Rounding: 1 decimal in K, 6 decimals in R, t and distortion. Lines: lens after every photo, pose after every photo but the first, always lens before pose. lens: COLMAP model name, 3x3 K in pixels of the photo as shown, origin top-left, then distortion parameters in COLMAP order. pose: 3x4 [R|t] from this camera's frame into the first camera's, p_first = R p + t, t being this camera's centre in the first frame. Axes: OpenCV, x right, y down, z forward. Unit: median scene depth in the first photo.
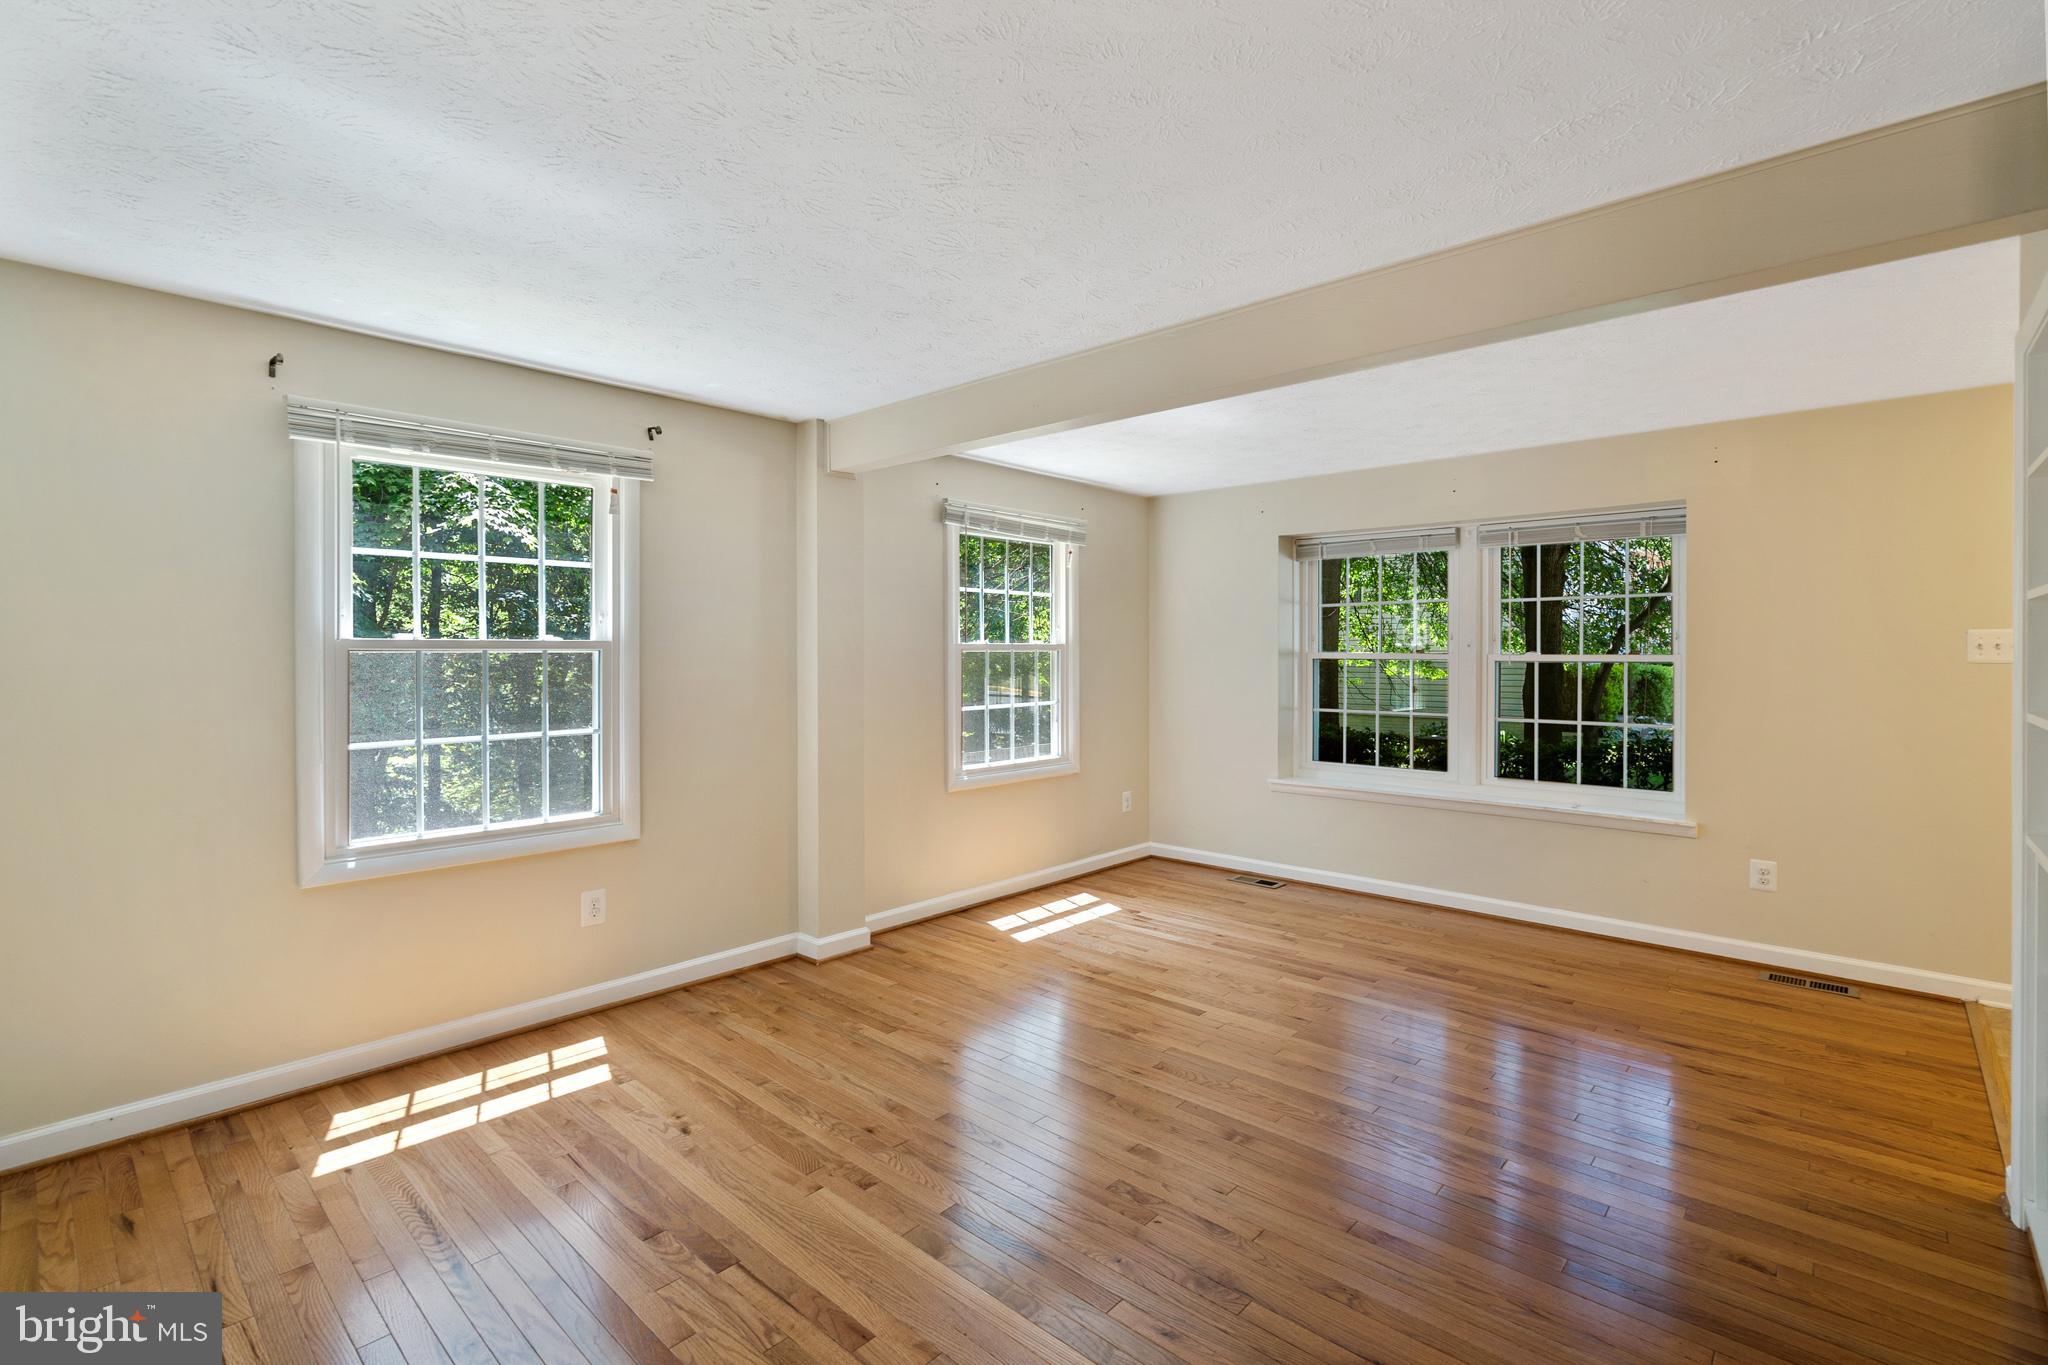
lens RADIAL K [[938.3, 0, 1039.3], [0, 938.3, 678.3], [0, 0, 1]] dist [0.002152, 0.000276]
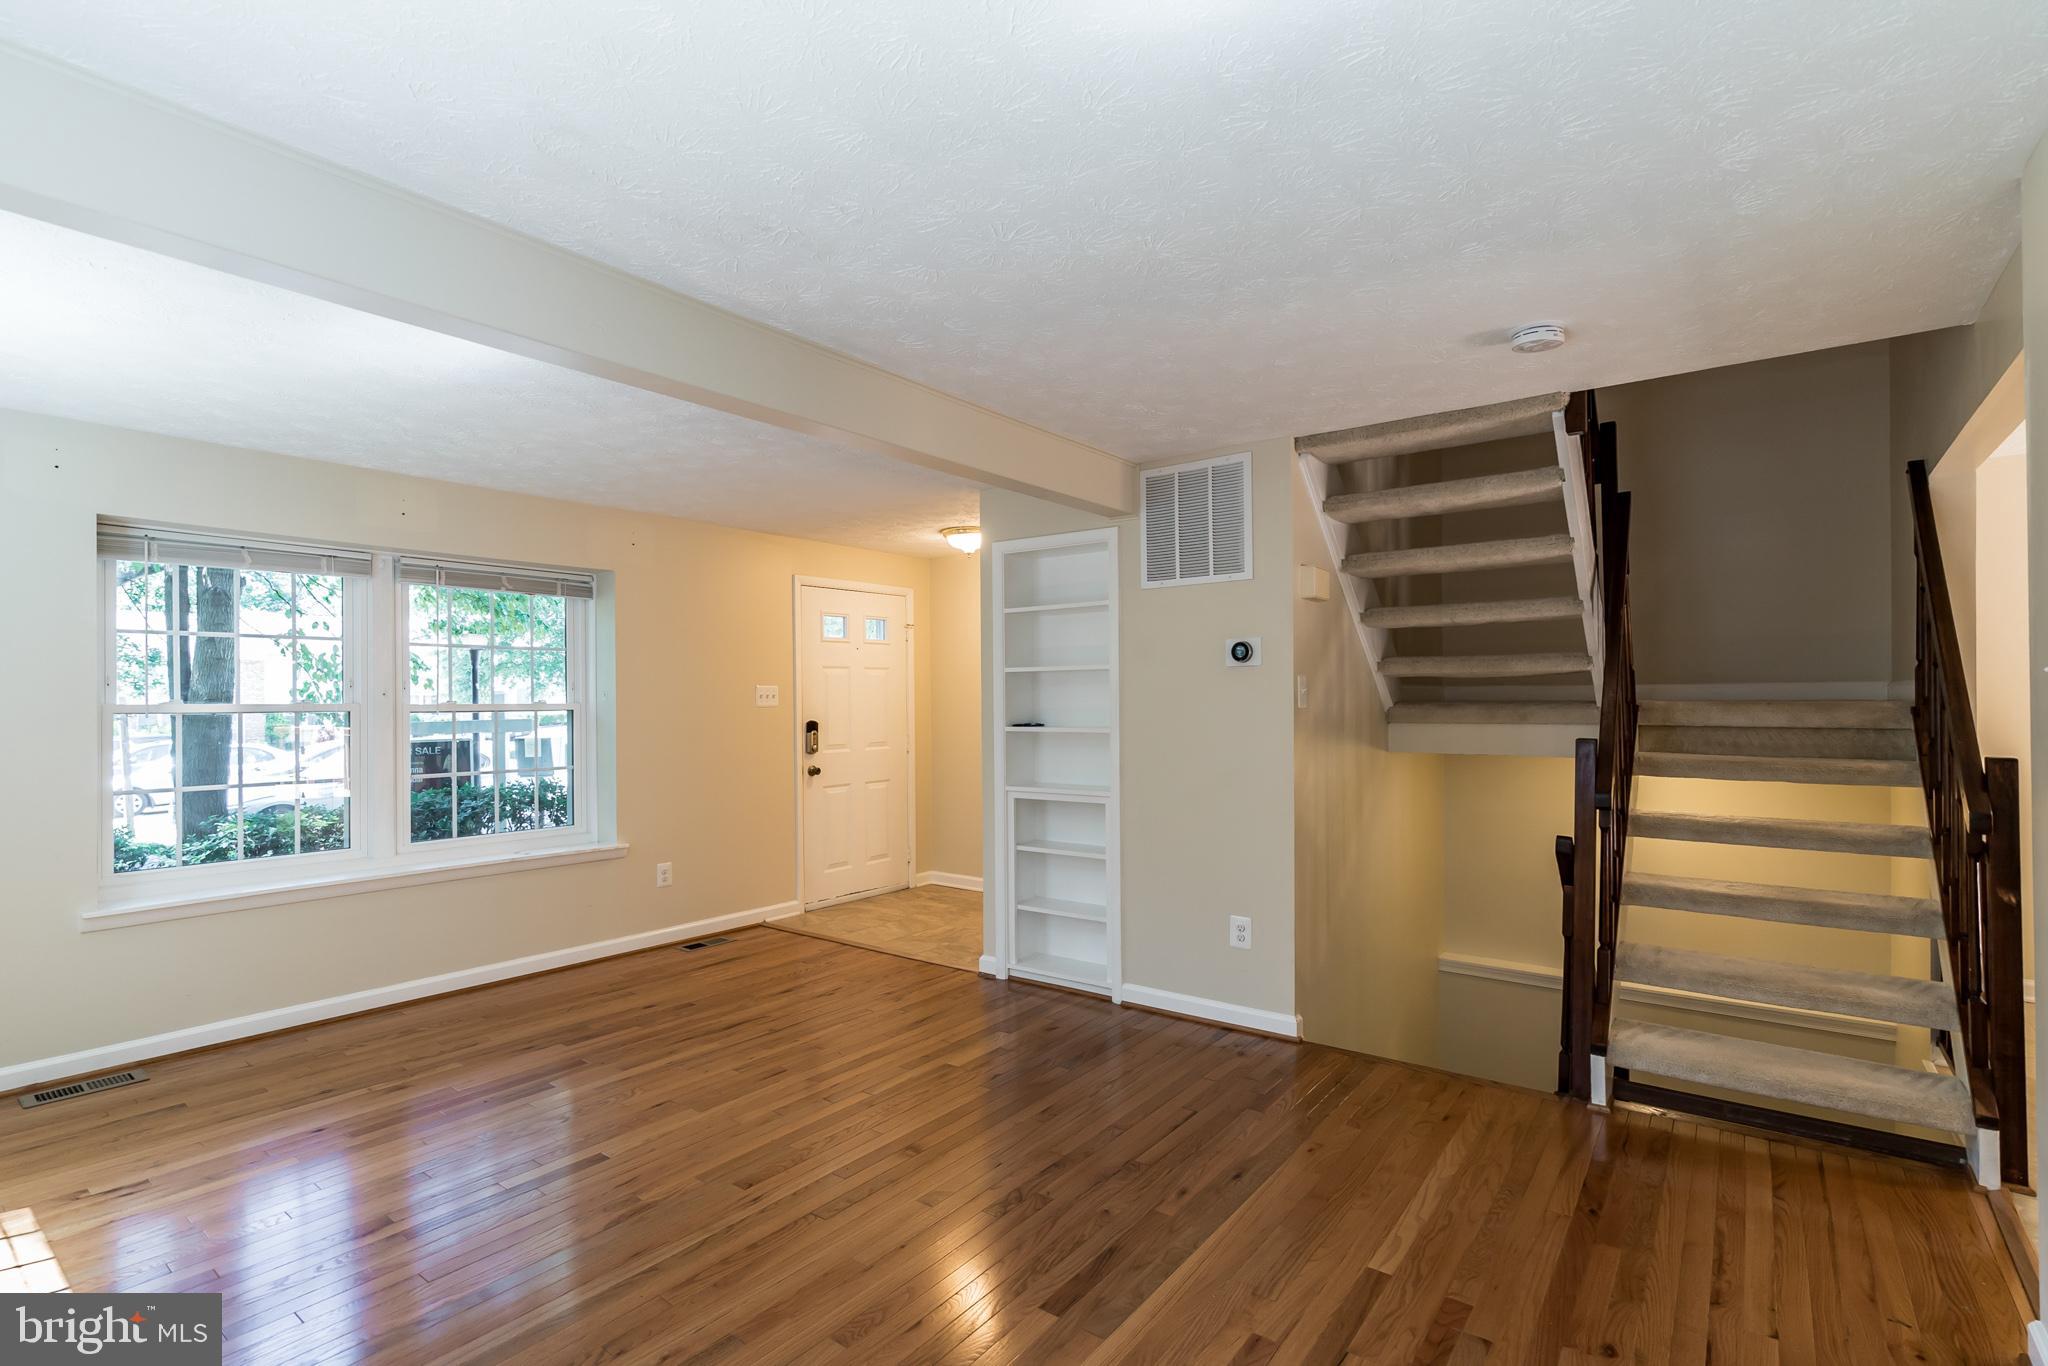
lens RADIAL K [[938.3, 0, 1039.7], [0, 938.3, 687.4], [0, 0, 1]] dist [0.002152, 0.000276]
pose [[-0.073977, 0.020368, 0.997052, -0.541257], [0.040612, 0.999024, -0.017395, -0.001779], [-0.996433, 0.039205, -0.074732, 0.576395]]
